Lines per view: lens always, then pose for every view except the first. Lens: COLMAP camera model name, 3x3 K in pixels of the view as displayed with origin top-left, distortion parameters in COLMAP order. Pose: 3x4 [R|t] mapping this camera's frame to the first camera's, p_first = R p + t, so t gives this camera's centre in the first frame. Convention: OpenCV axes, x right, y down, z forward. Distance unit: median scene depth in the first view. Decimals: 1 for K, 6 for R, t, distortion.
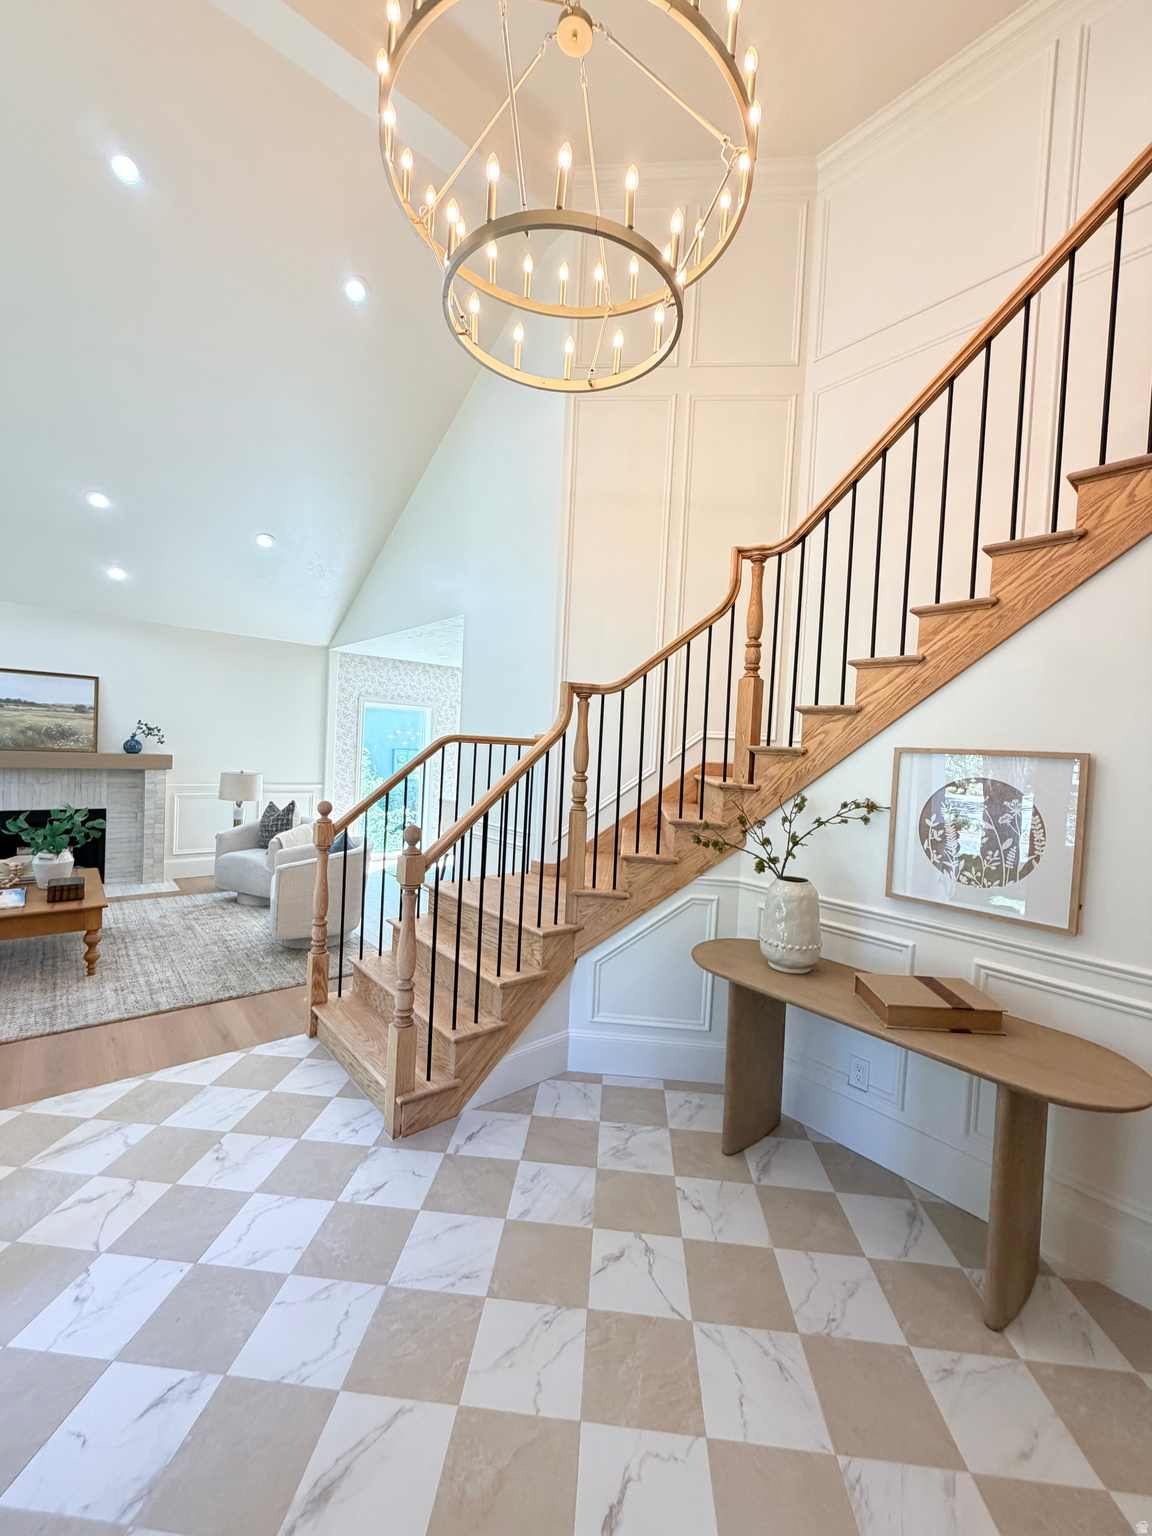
lens RADIAL K [[612.6, 0, 580.3], [0, 612.6, 764.5], [0, 0, 1]] dist [-0.001426, 0.000698]
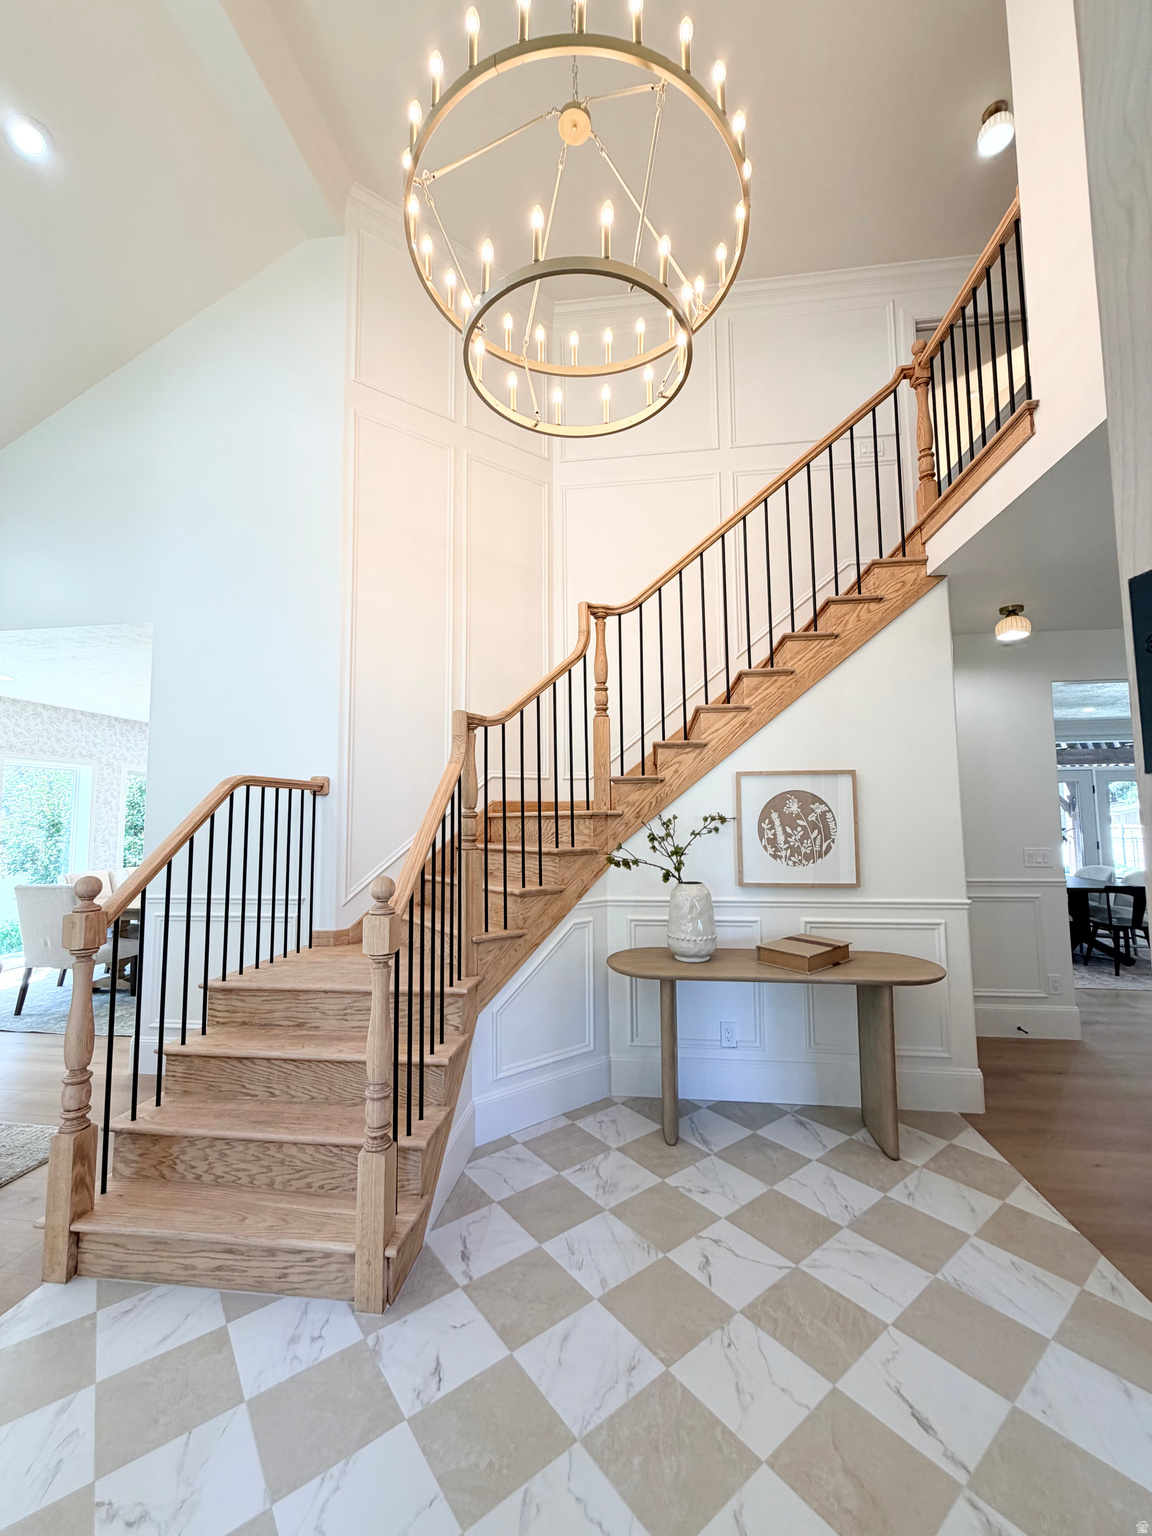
lens RADIAL K [[612.6, 0, 570.2], [0, 612.6, 765.5], [0, 0, 1]] dist [-0.001426, 0.000698]
pose [[0.742461, 0.000206, 0.669889, -0.633840], [0.063853, 0.995425, -0.071075, 0.029309], [-0.666839, 0.095545, 0.739051, 0.252223]]
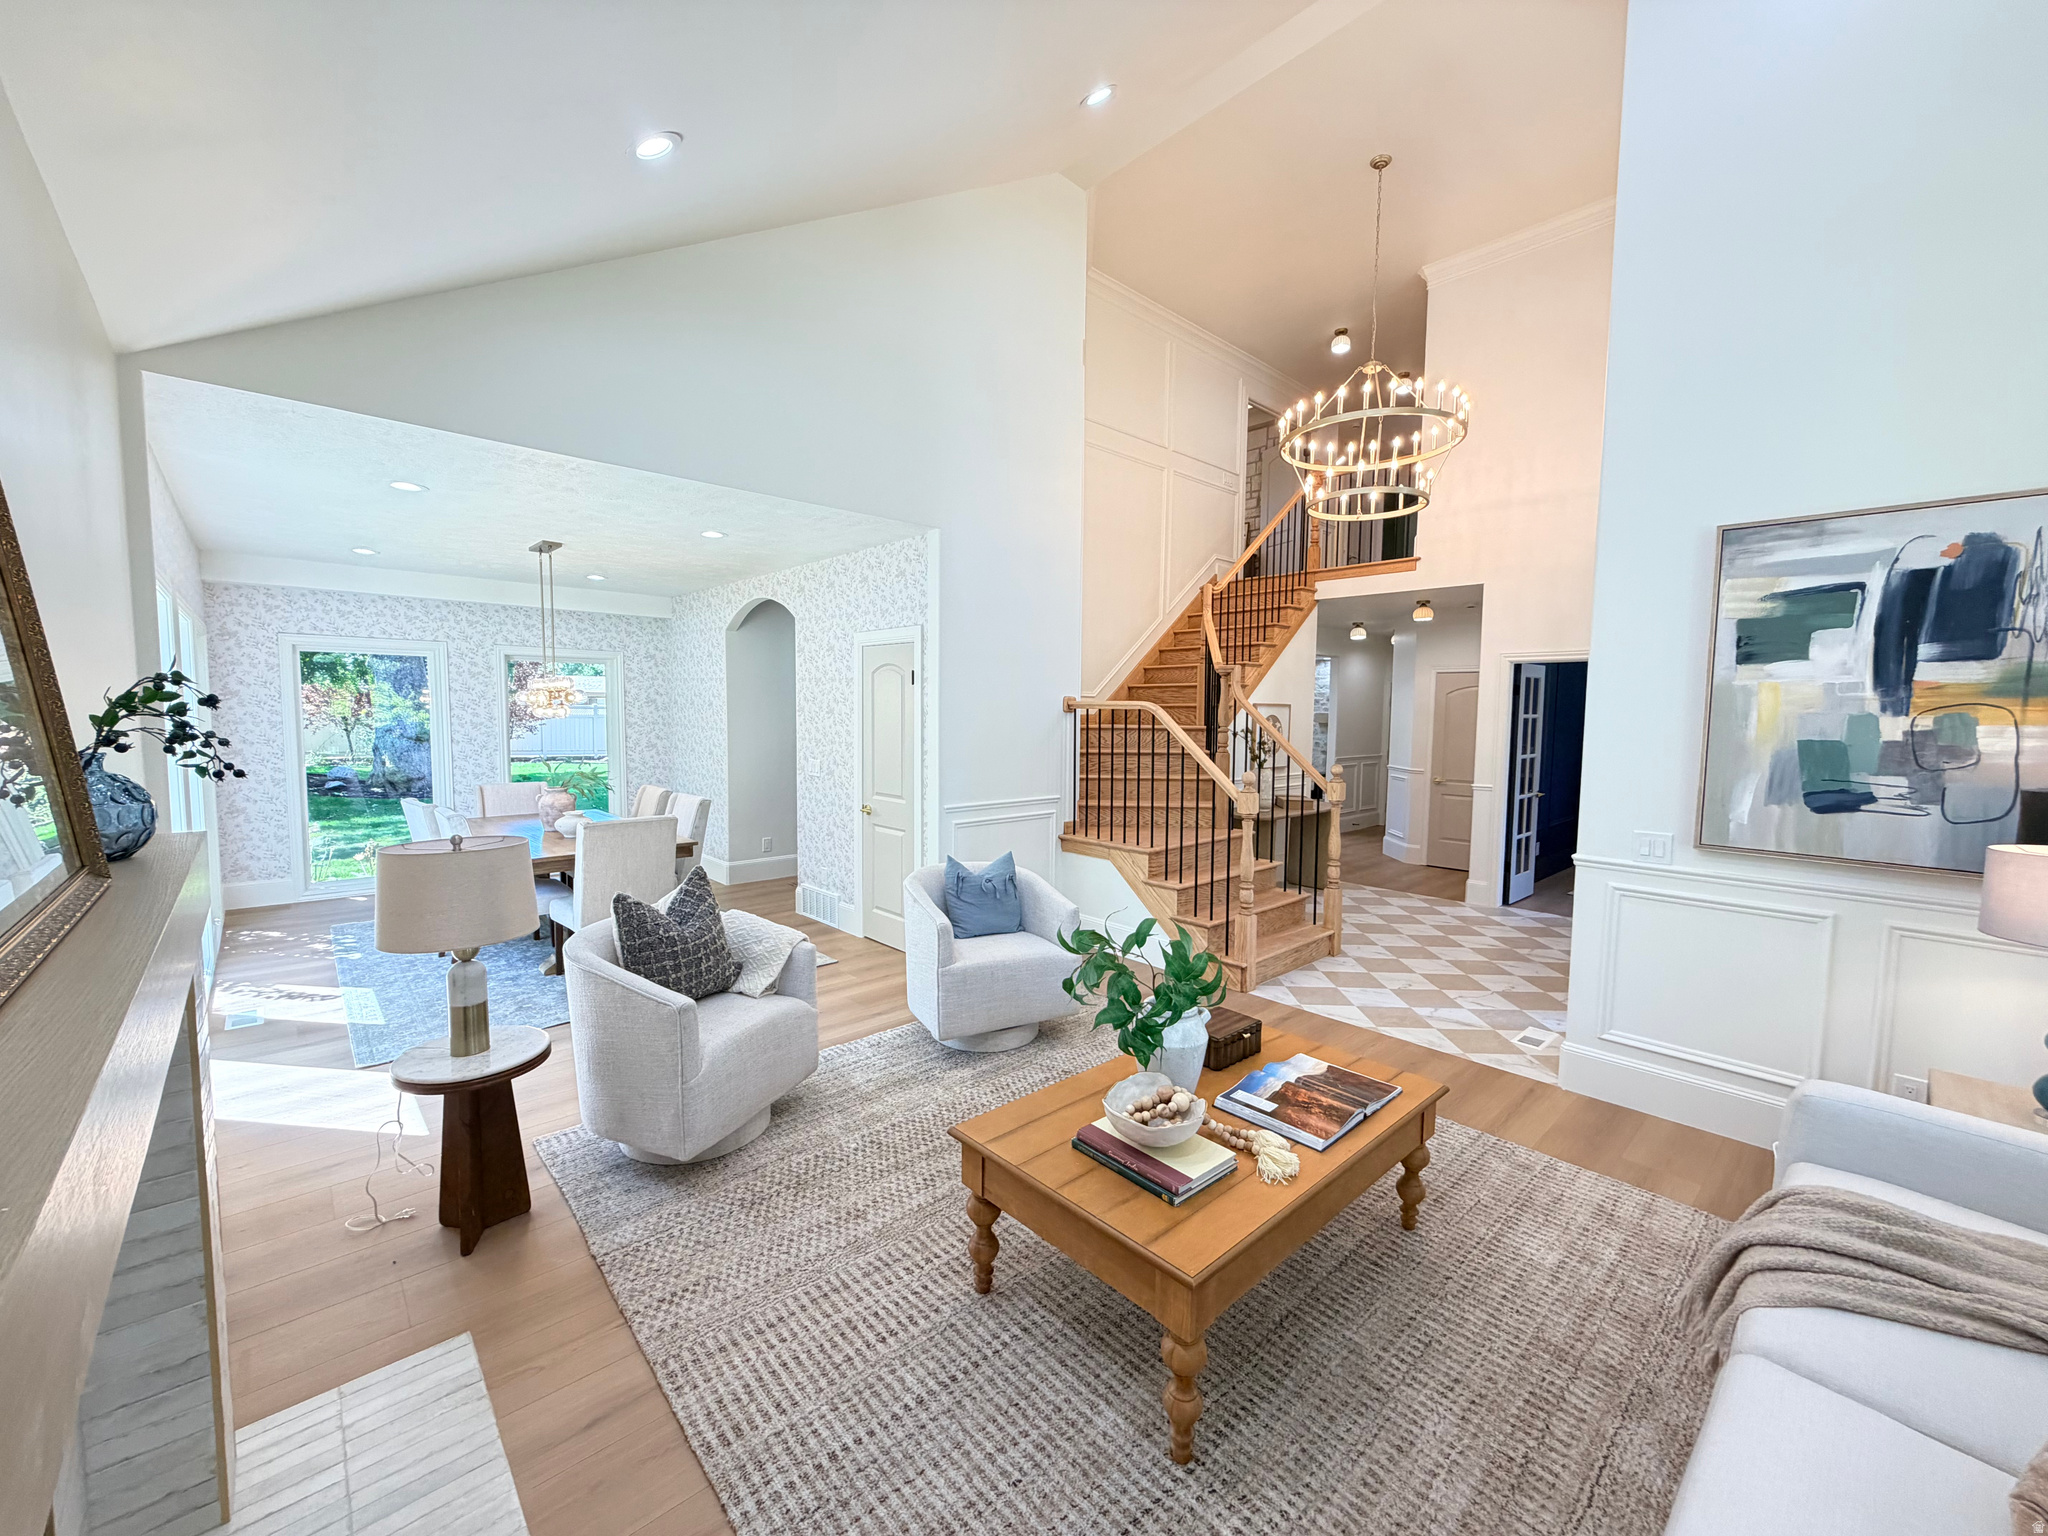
lens RADIAL K [[816.9, 0, 1023.3], [0, 816.9, 765.8], [0, 0, 1]] dist [-0.001426, 0.000698]
pose [[-0.034137, -0.116715, 0.992579, -2.411763], [0.017972, 0.992925, 0.117374, -0.163865], [-0.999256, 0.021845, -0.031798, 1.922434]]
